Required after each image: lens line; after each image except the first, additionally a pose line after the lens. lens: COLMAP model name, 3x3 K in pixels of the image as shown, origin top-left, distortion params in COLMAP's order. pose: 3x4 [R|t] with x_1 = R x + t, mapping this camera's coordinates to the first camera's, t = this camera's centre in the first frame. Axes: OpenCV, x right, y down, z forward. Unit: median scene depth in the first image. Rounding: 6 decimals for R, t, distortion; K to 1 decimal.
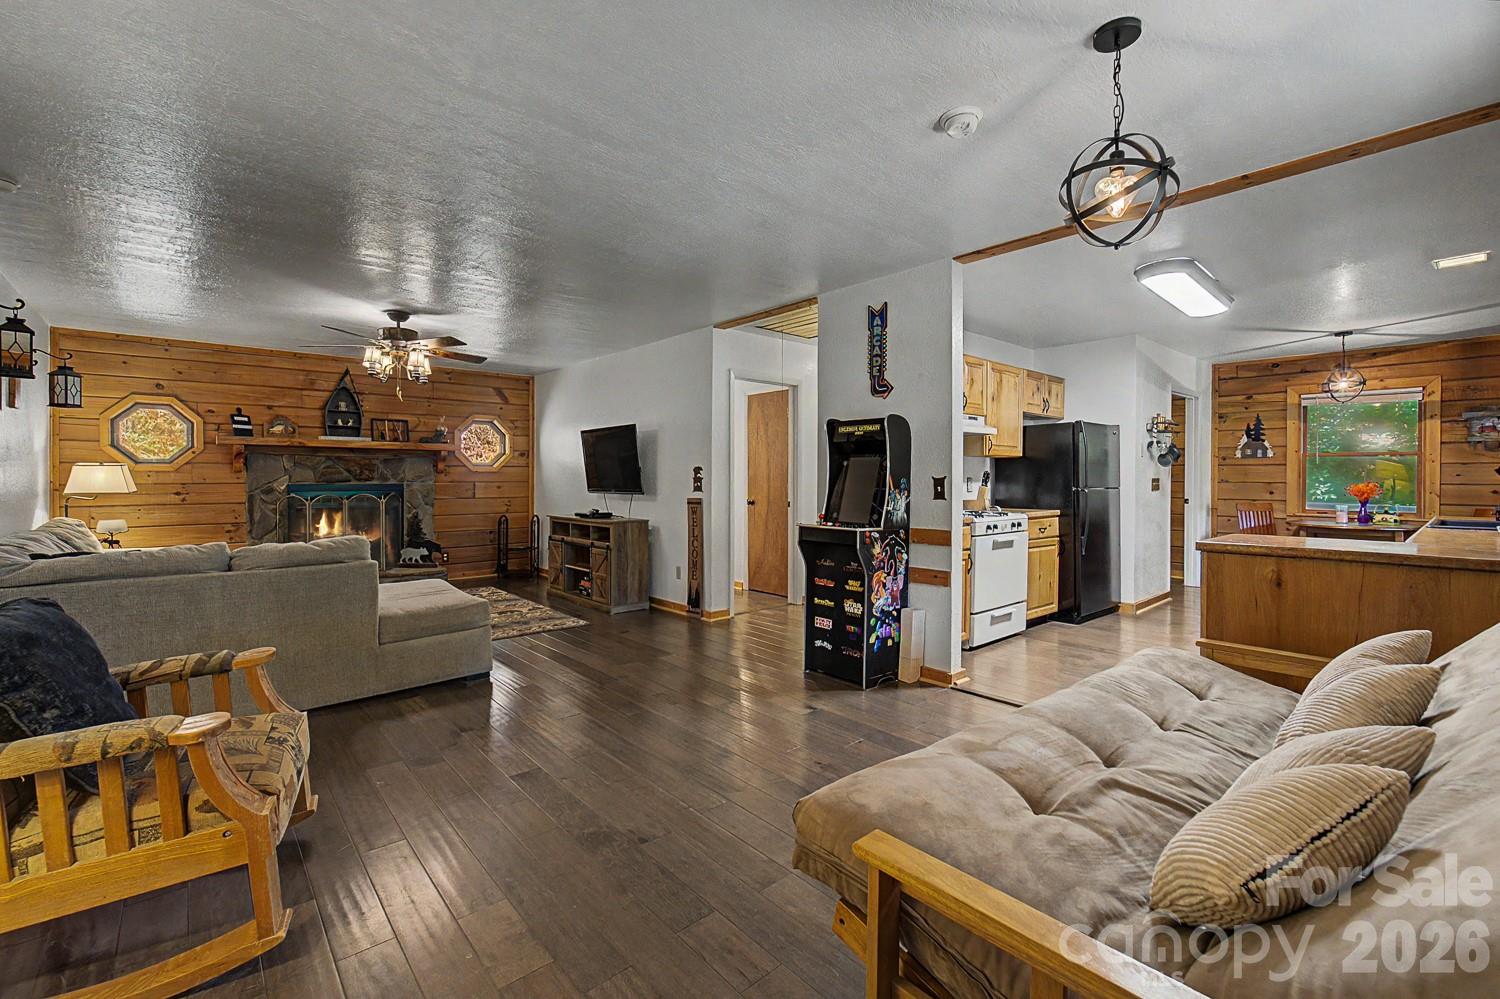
lens RADIAL K [[629.4, 0, 756.2], [0, 629.4, 482.4], [0, 0, 1]] dist [-0.004762, -0.001675]
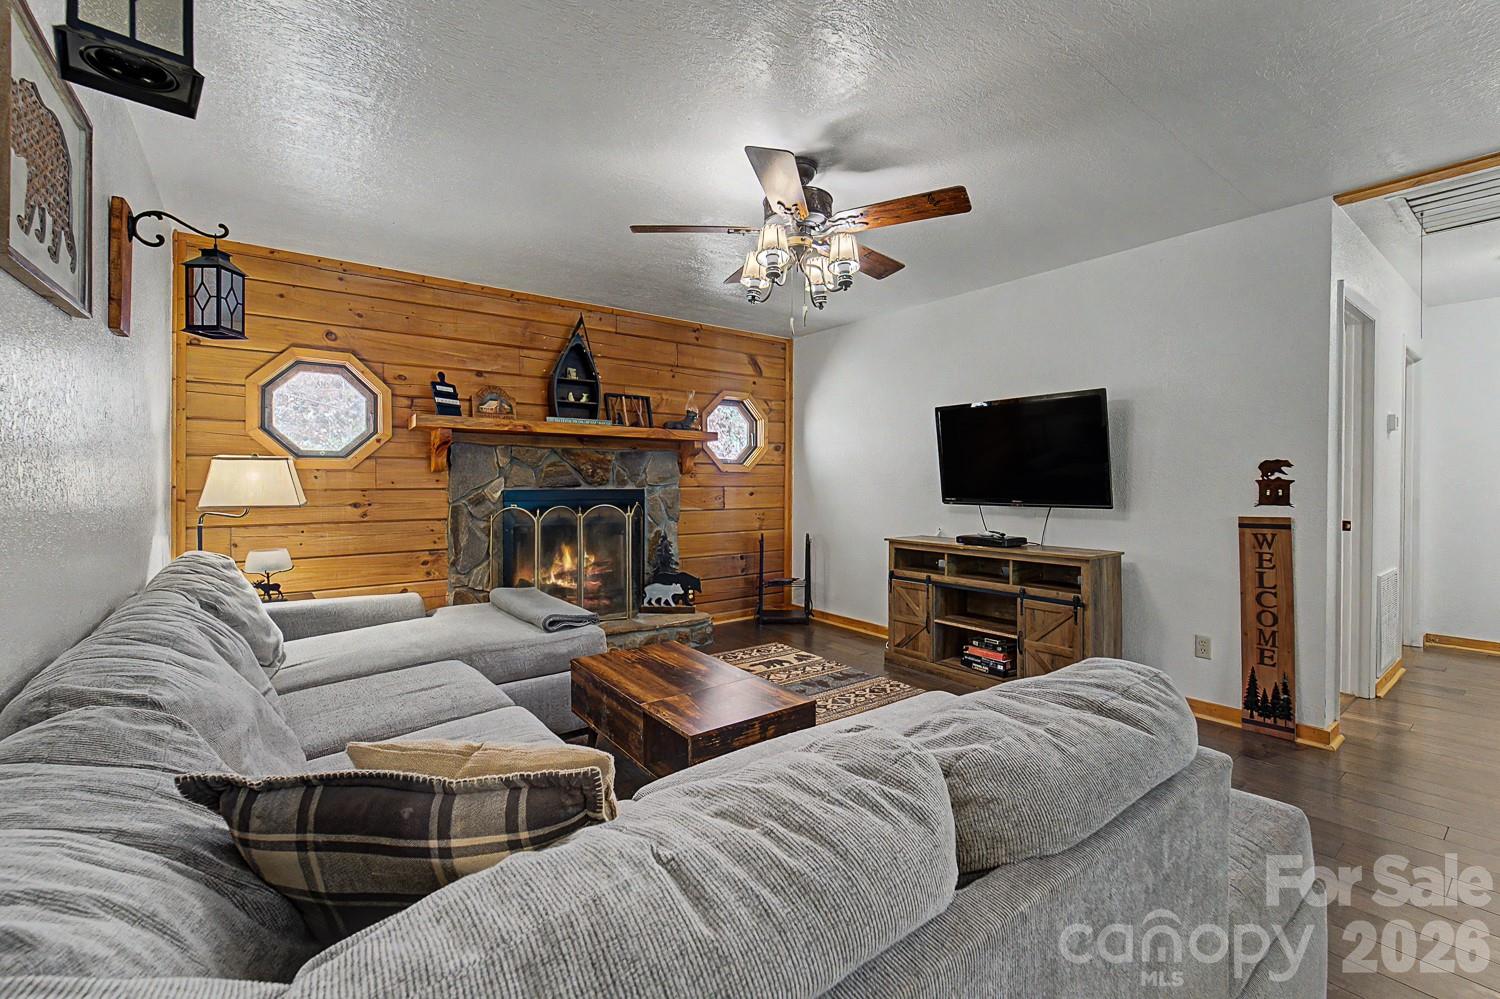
lens RADIAL K [[629.4, 0, 759.9], [0, 629.4, 484.8], [0, 0, 1]] dist [-0.004762, -0.001675]
pose [[0.997273, 0.000638, -0.073799, -0.439591], [-0.000724, 0.999999, -0.001138, -0.002196], [0.073798, 0.001188, 0.997272, 0.369891]]
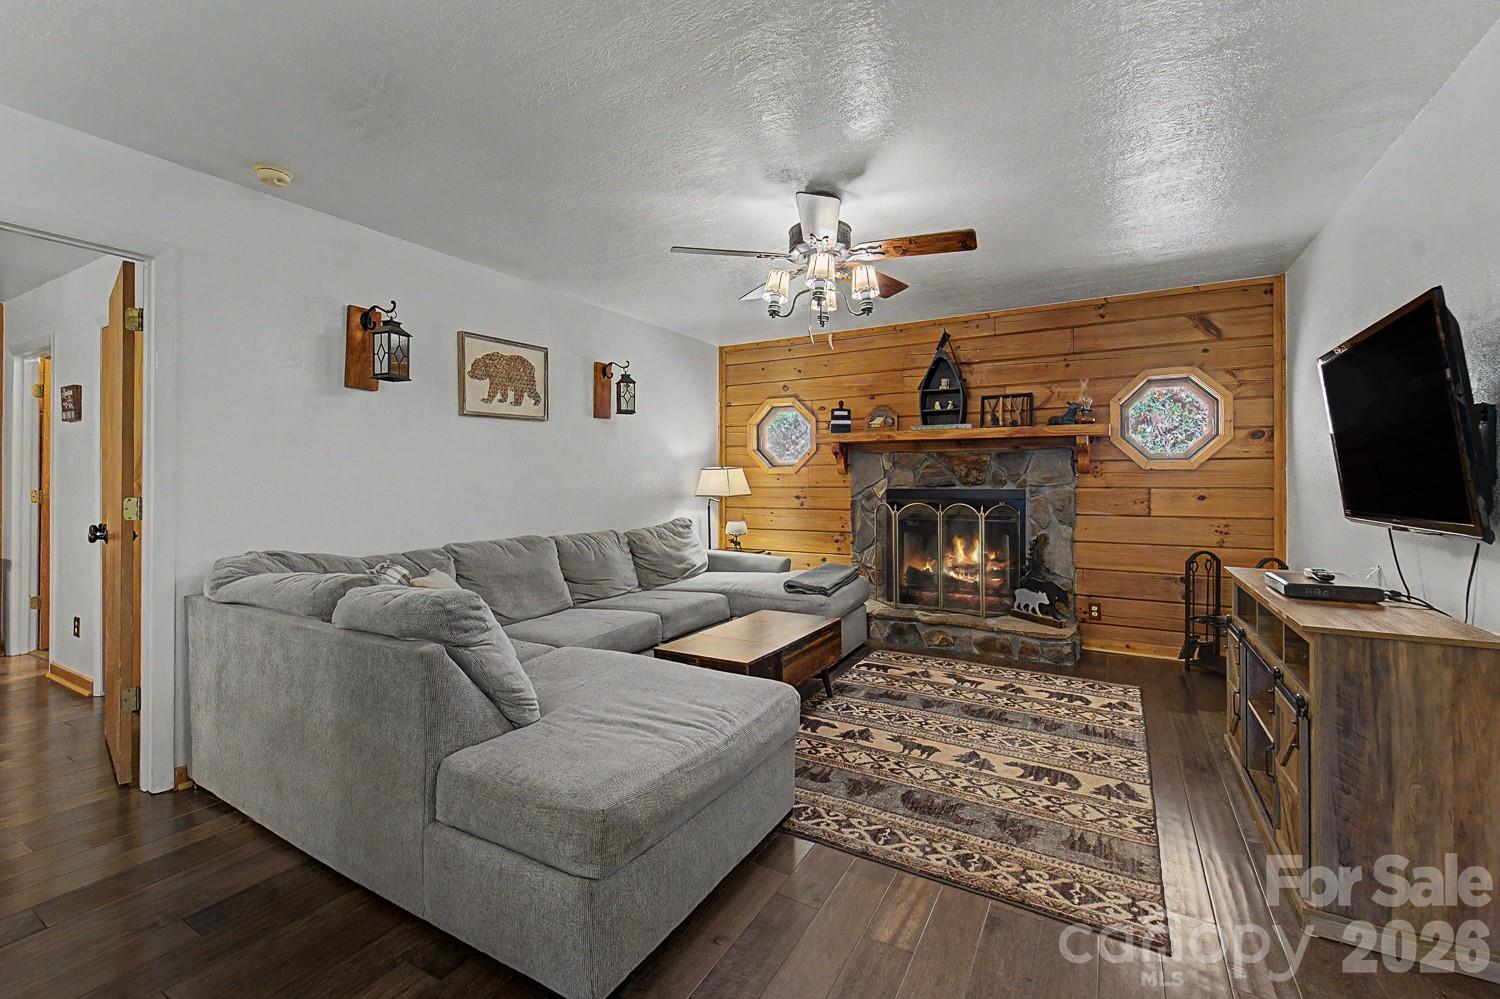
lens RADIAL K [[629.4, 0, 750.5], [0, 629.4, 481.9], [0, 0, 1]] dist [-0.004762, -0.001675]
pose [[0.314501, 0.002180, -0.949254, -0.027005], [-0.004746, 0.999988, 0.000724, -0.005850], [0.949245, 0.004278, 0.314508, 0.590464]]
